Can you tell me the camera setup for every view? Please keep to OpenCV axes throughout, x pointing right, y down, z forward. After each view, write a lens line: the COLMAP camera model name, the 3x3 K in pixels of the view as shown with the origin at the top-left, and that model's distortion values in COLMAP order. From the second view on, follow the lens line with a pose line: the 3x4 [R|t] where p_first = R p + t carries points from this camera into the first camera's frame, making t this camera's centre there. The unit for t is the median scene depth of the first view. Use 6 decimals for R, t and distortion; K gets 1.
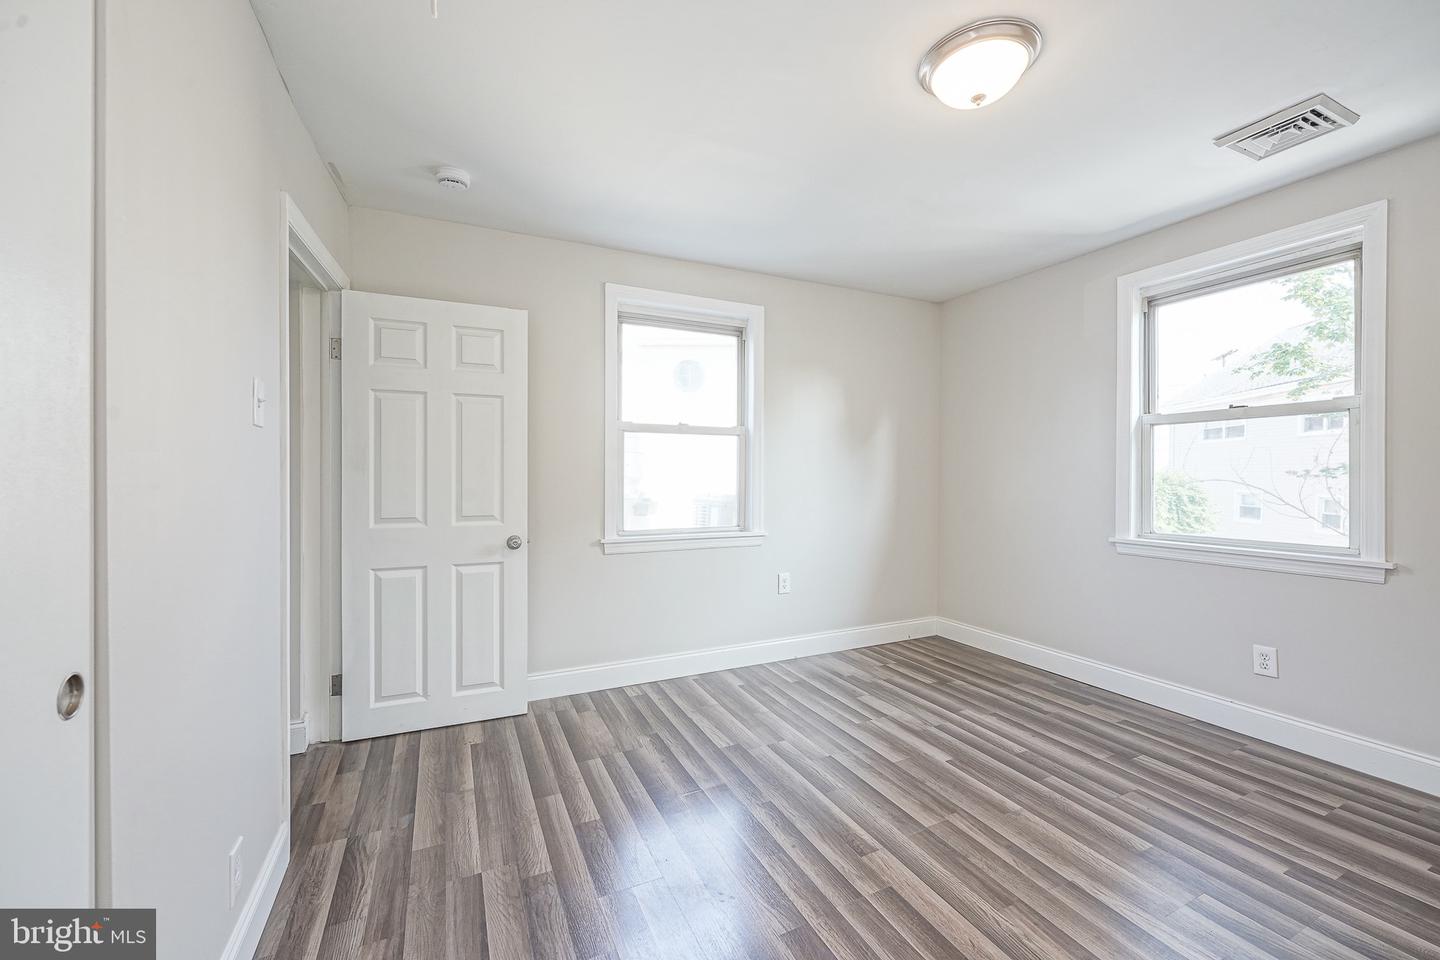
lens RADIAL K [[612.8, 0, 720.0], [0, 612.8, 480.0], [0, 0, 1]] dist [0.000645, 0.000210]
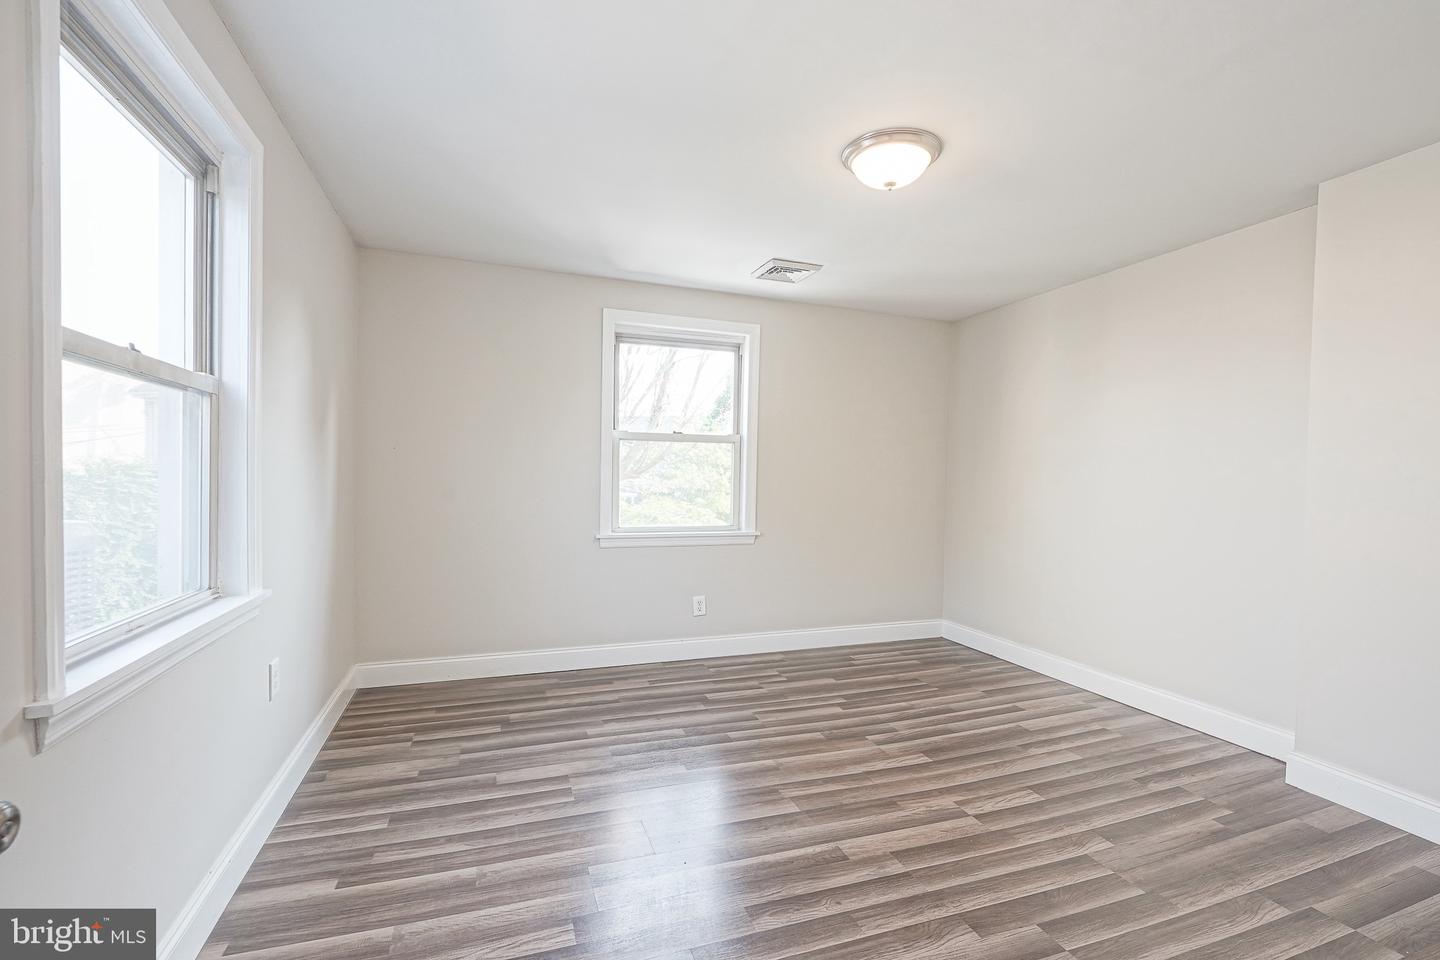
lens RADIAL K [[601.8, 0, 723.8], [0, 601.8, 488.2], [0, 0, 1]] dist [0.001439, -0.000018]
pose [[0.087580, -0.014550, 0.996051, -0.526117], [-0.009893, 0.999831, 0.015476, -0.014640], [-0.996108, -0.011209, 0.087421, 0.755759]]
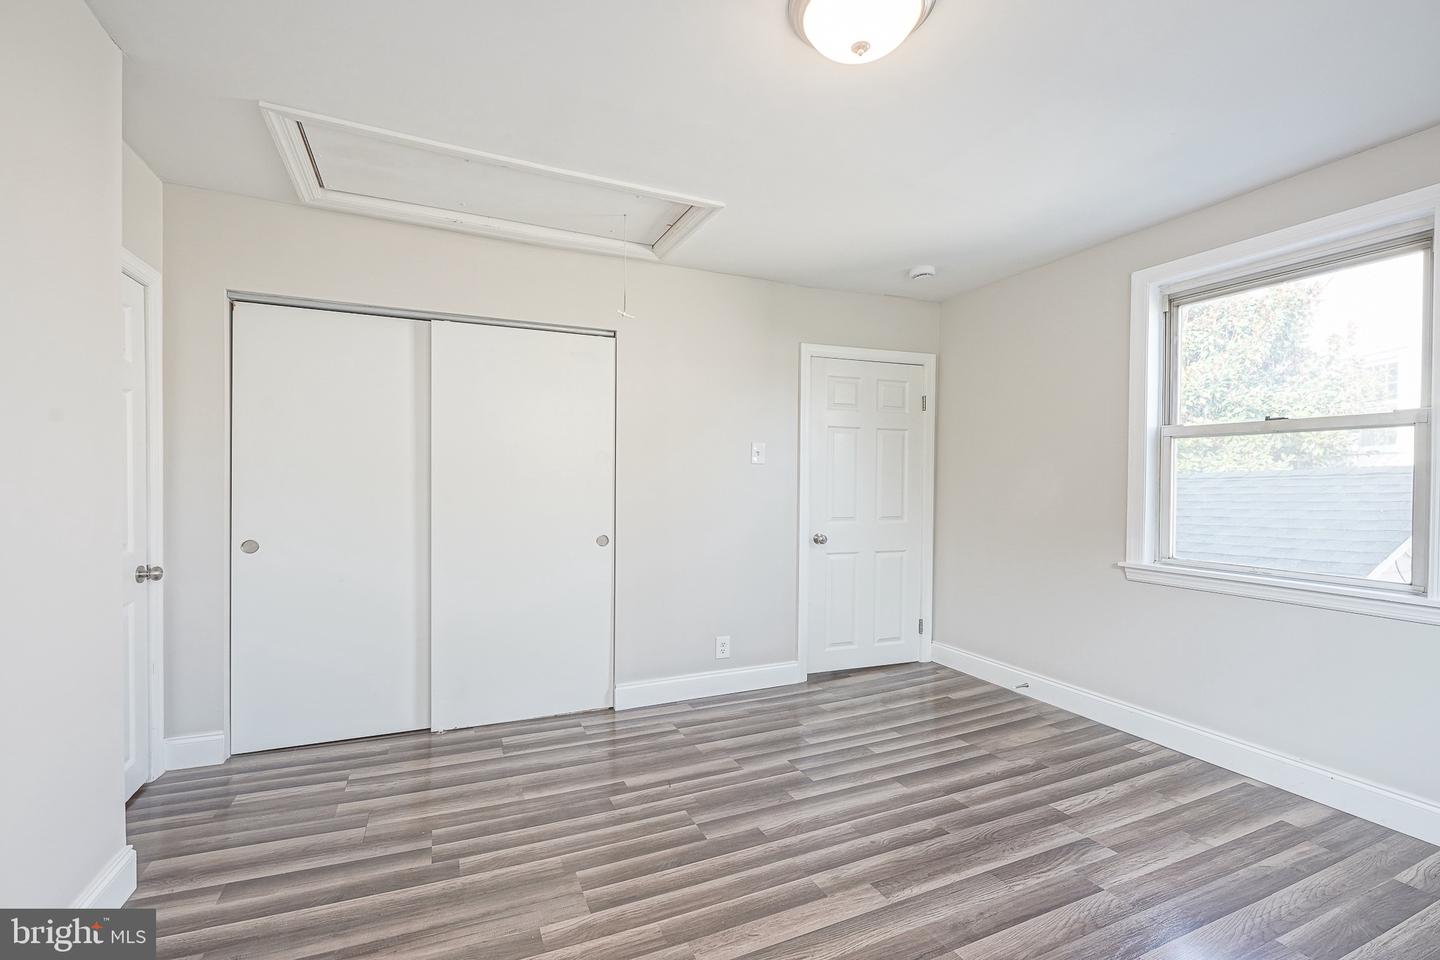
lens RADIAL K [[601.8, 0, 723.8], [0, 601.8, 488.2], [0, 0, 1]] dist [0.001439, -0.000018]
pose [[-0.014318, 0.012594, -0.999818, 0.766252], [-0.018691, 0.999743, 0.012861, 0.002205], [0.999723, 0.018872, -0.014079, 0.520622]]
